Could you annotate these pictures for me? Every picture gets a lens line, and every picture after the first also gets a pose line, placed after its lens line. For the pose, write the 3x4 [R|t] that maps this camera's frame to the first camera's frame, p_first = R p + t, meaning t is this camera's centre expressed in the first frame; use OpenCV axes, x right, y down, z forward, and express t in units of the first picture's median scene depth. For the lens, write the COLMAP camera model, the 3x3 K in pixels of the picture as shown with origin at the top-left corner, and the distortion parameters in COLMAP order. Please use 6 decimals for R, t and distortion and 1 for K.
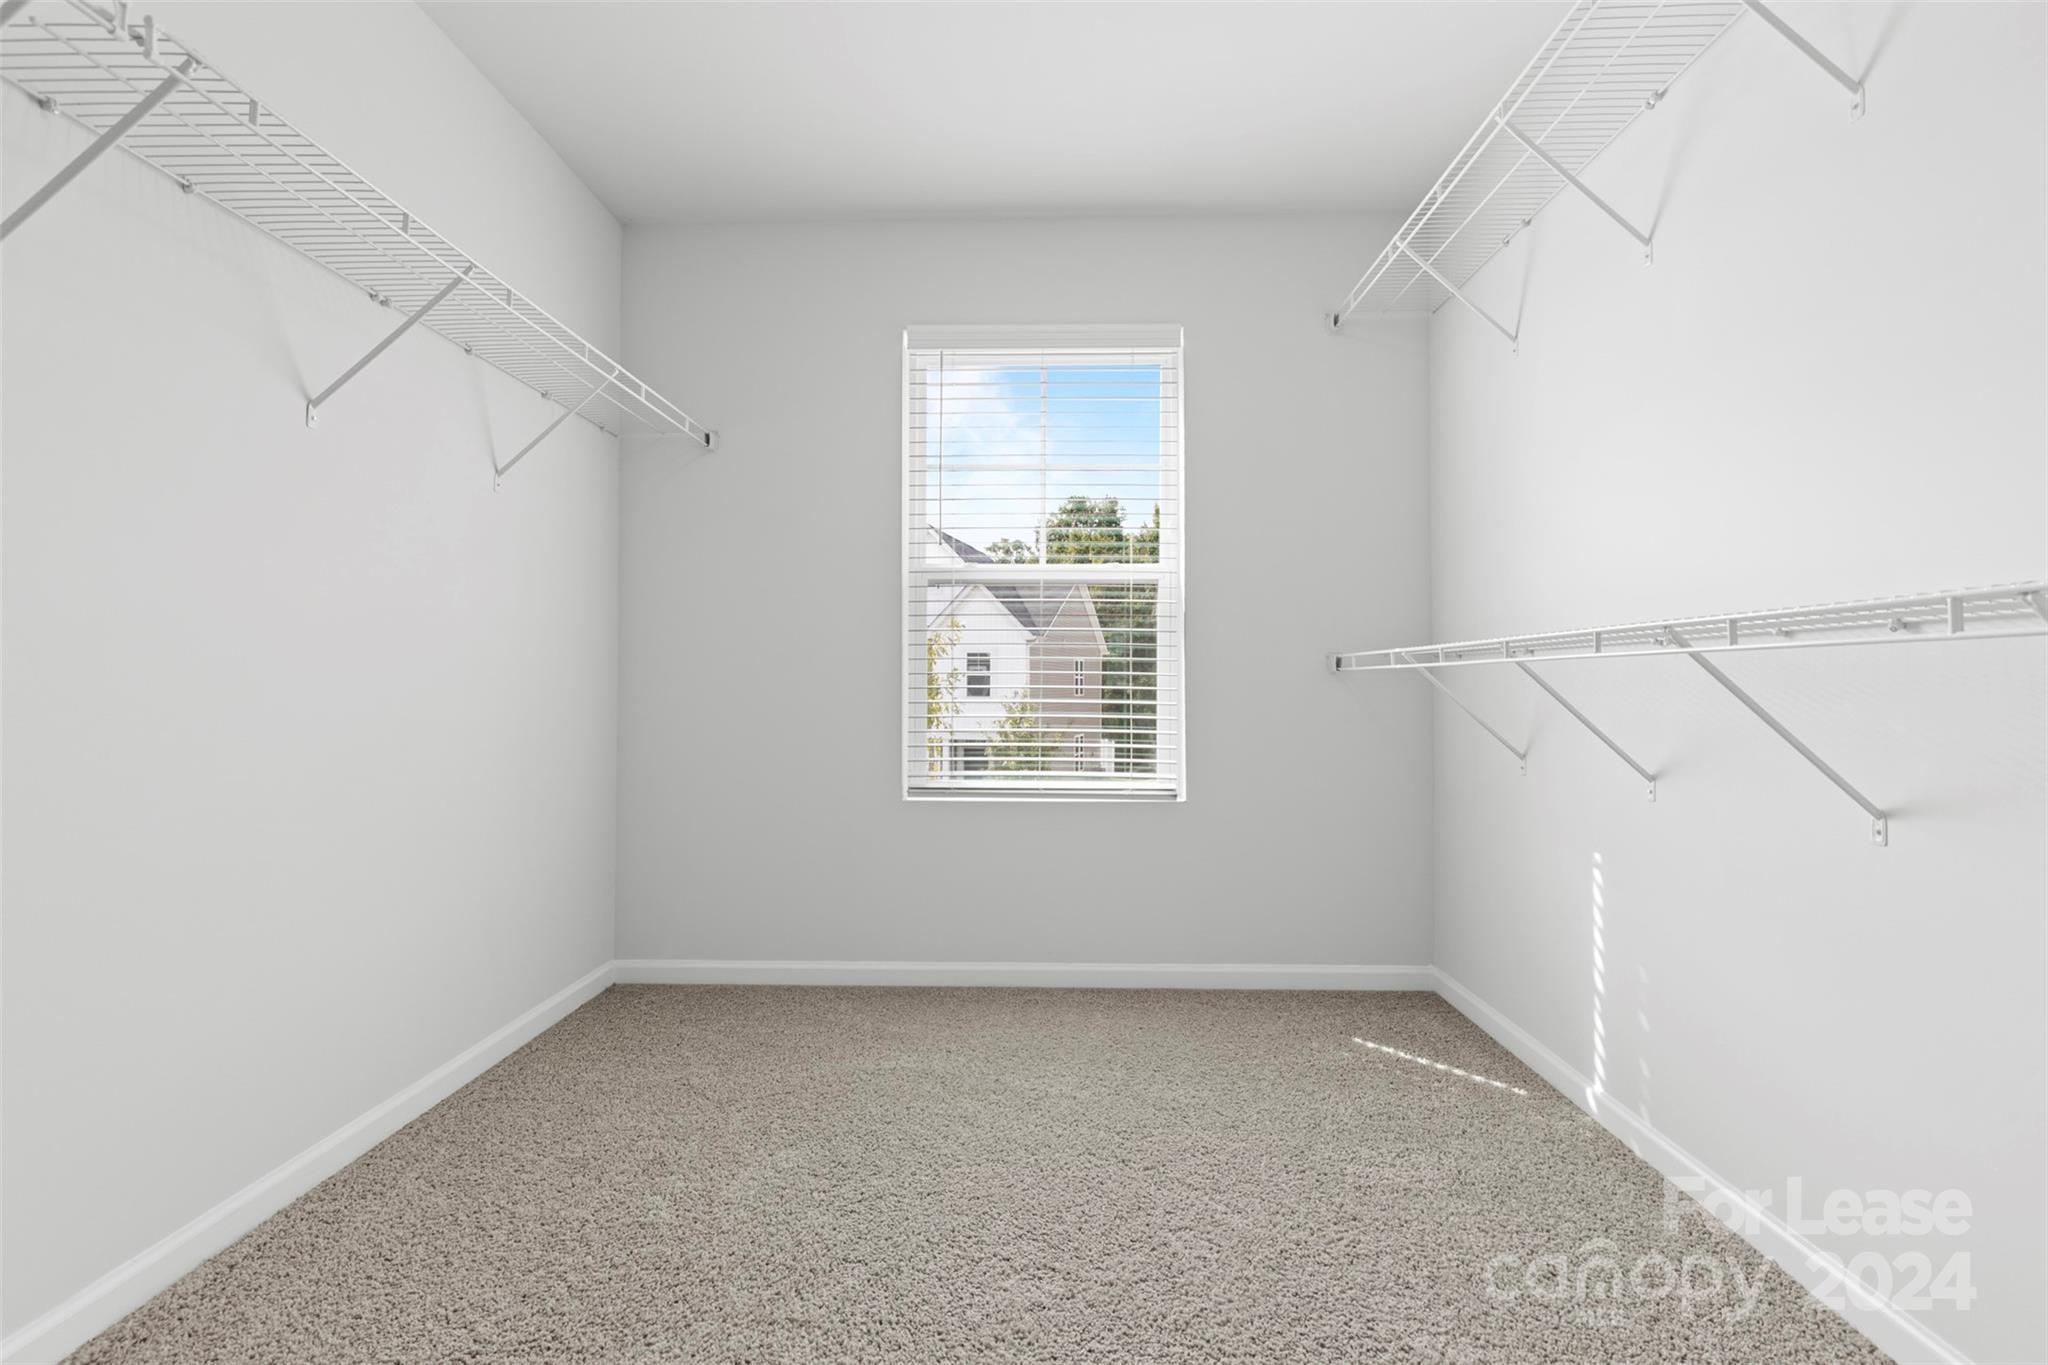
lens RADIAL K [[928.4, 0, 1018.4], [0, 928.4, 694.9], [0, 0, 1]] dist [0.003211, -0.000436]
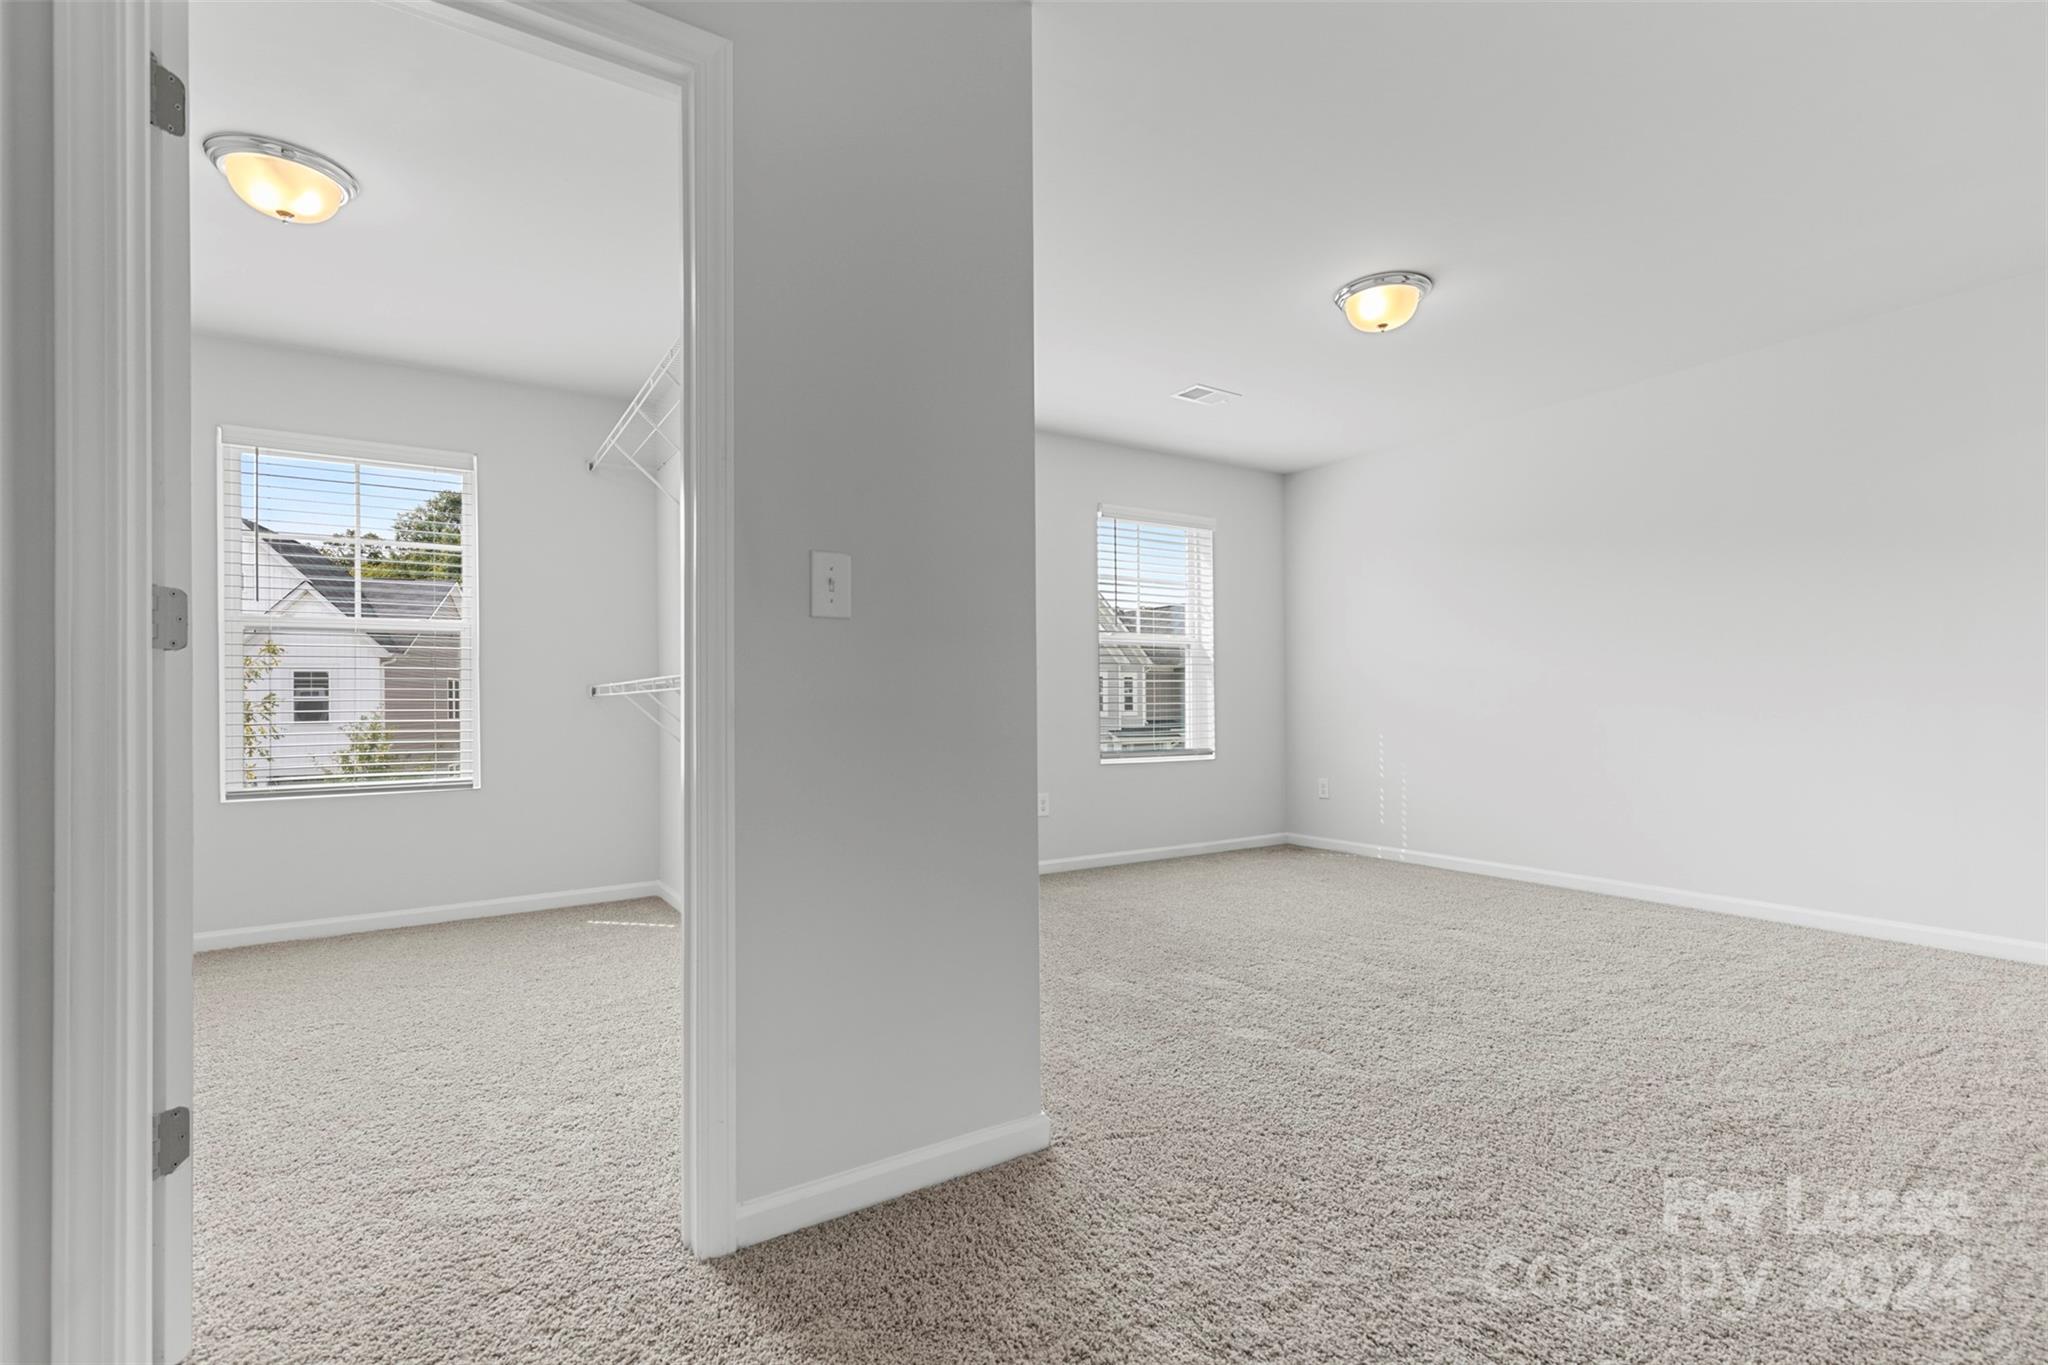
lens RADIAL K [[928.4, 0, 1018.4], [0, 928.4, 694.9], [0, 0, 1]] dist [0.003211, -0.000436]
pose [[0.821880, -0.008913, 0.569590, 0.044347], [0.020480, 0.999694, -0.013908, 0.006756], [-0.569292, 0.023096, 0.821811, -0.612237]]
